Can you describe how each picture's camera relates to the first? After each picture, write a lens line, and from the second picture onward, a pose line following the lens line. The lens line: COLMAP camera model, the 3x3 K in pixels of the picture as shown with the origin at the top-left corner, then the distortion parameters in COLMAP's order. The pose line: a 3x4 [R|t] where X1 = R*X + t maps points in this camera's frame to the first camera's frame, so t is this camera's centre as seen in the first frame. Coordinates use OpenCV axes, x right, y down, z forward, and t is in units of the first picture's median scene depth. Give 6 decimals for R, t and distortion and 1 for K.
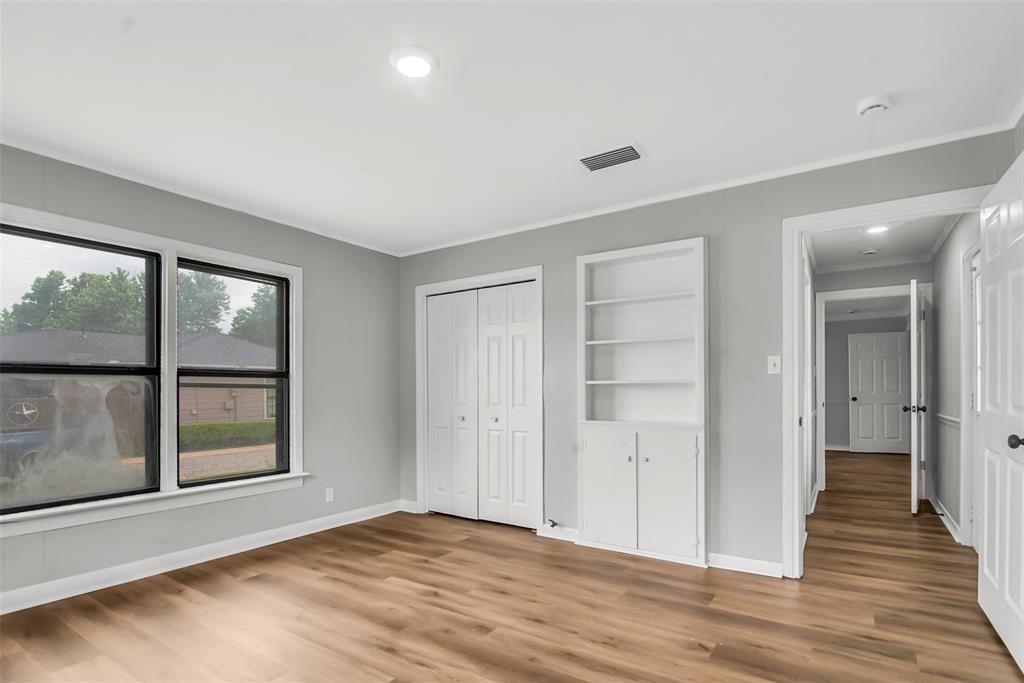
lens RADIAL K [[497.5, 0, 509.0], [0, 497.5, 388.9], [0, 0, 1]] dist [-0.012211, 0.000329]
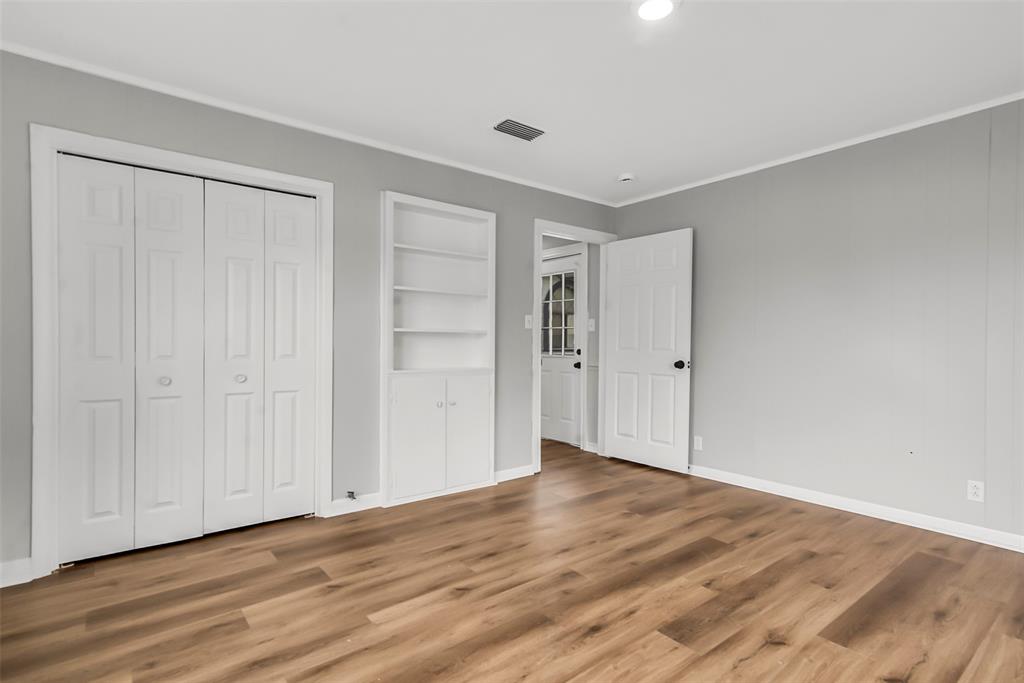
lens RADIAL K [[497.5, 0, 500.8], [0, 497.5, 343.2], [0, 0, 1]] dist [-0.012211, 0.000329]
pose [[0.328603, 0.010214, 0.944413, -0.744913], [-0.006983, 0.999940, -0.008385, 0.021842], [-0.944442, -0.003840, 0.328655, 0.579235]]
